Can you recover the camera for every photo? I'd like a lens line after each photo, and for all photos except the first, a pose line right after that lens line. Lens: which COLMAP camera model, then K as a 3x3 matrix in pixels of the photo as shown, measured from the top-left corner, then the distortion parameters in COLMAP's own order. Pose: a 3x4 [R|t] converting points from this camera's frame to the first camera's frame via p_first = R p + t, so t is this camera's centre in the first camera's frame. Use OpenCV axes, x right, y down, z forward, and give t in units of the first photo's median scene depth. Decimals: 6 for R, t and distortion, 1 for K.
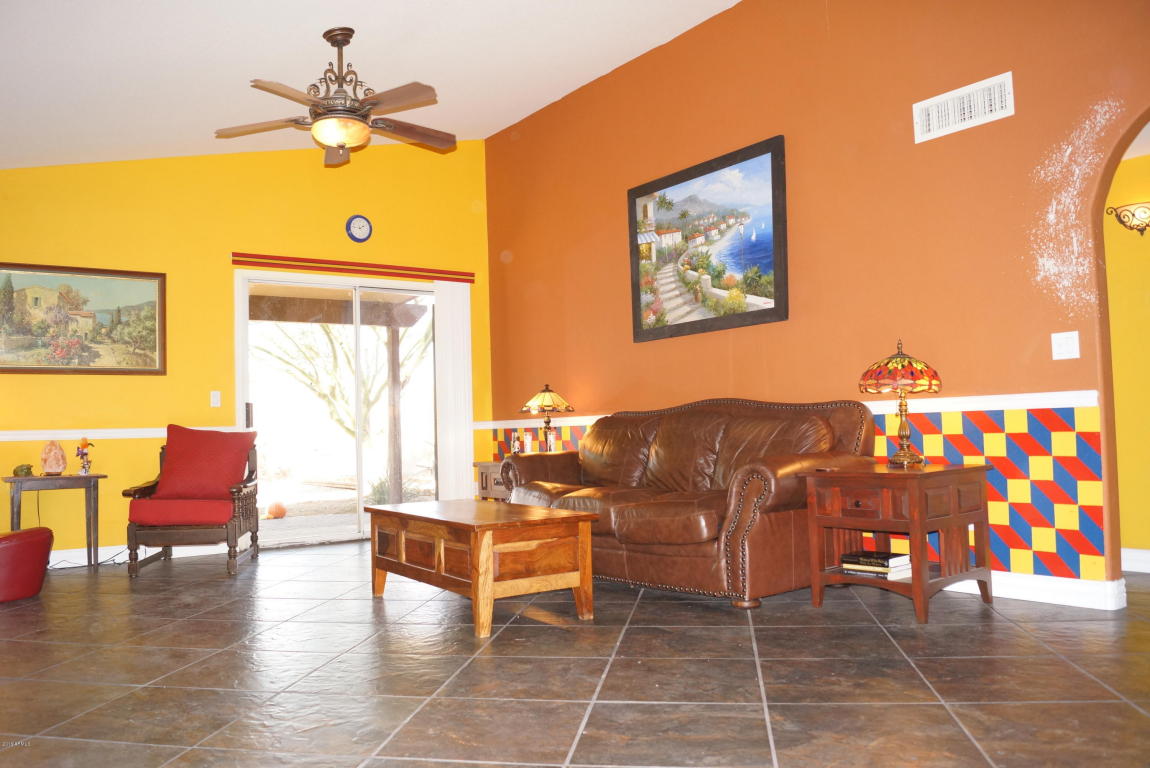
lens RADIAL K [[905.5, 0, 574.9], [0, 905.5, 382.8], [0, 0, 1]] dist [-0.066053, 0.000676]
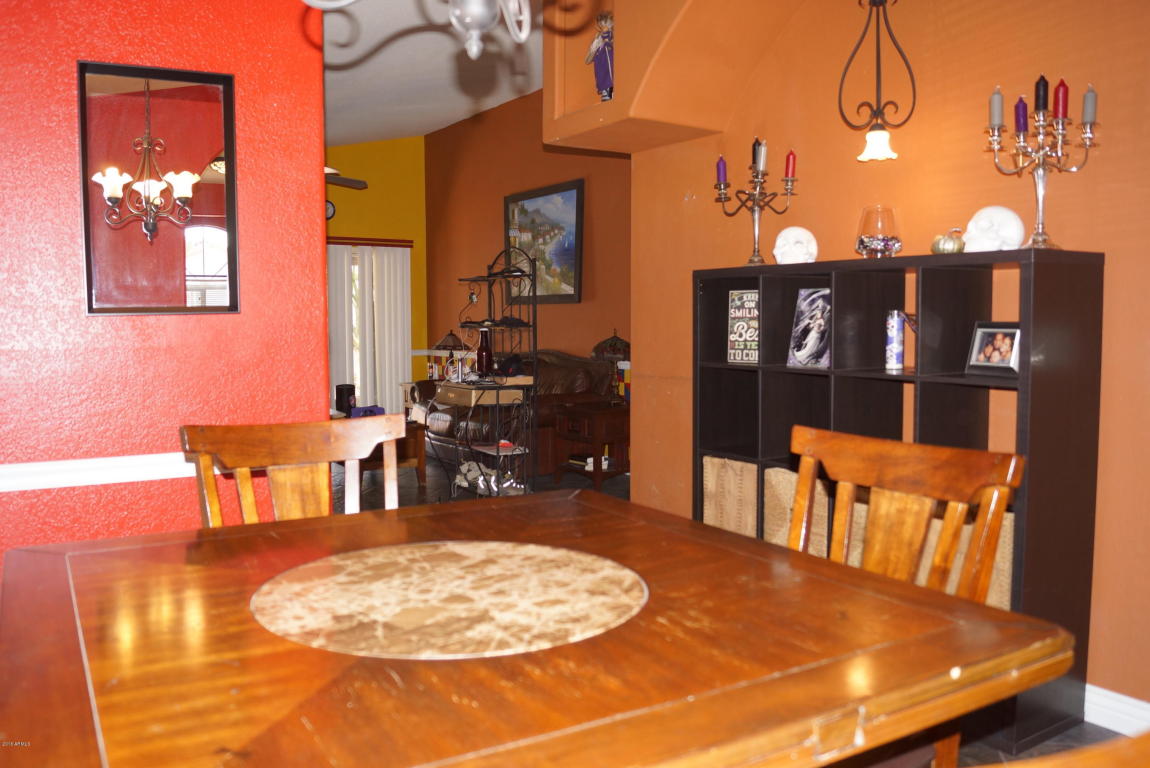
lens RADIAL K [[905.5, 0, 574.9], [0, 905.5, 384.6], [0, 0, 1]] dist [-0.066053, 0.000676]
pose [[0.998893, 0.026788, -0.038657, 0.260731], [-0.021797, 0.992017, 0.124206, -0.110665], [0.041676, -0.123226, 0.991503, -0.494271]]
